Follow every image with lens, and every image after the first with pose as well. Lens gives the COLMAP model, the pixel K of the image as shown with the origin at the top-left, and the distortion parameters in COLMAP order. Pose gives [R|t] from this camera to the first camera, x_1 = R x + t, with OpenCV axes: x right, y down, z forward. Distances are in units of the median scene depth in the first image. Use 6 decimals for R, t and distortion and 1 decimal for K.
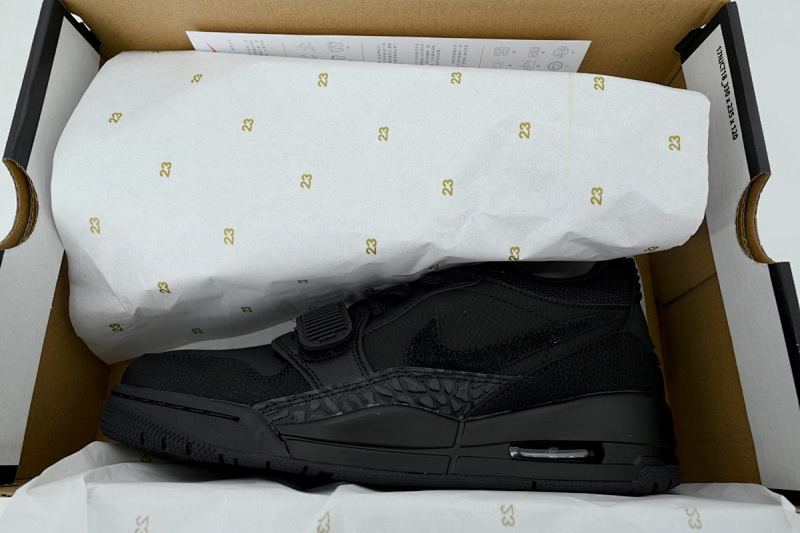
lens RADIAL K [[553.0, 0, 399.0], [0, 553.0, 265.4], [0, 0, 1]] dist [-0.002421, 0.000311]
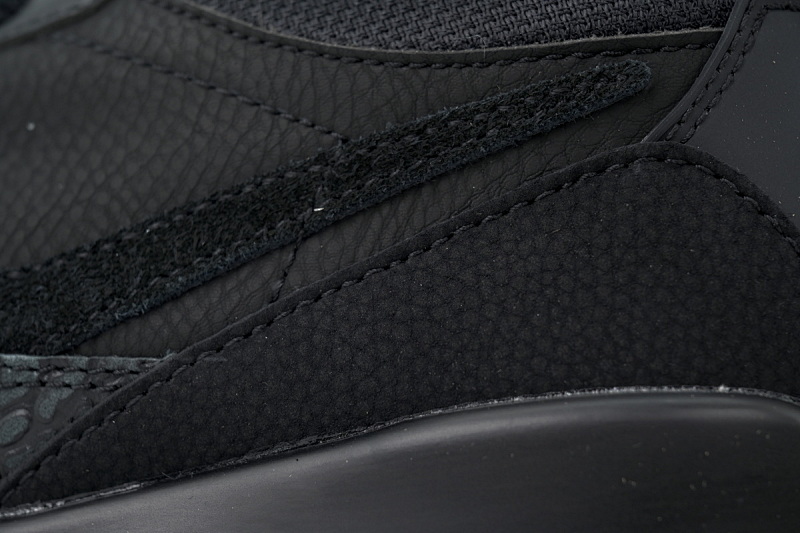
lens RADIAL K [[2637.8, 0, 400.0], [0, 2637.8, 266.4], [0, 0, 1]] dist [-0.010977, 0.000000]
pose [[0.919592, -0.063232, -0.387753, 0.807107], [0.130381, 0.980147, 0.149374, -0.016021], [0.370610, -0.187918, 0.909580, -0.099805]]
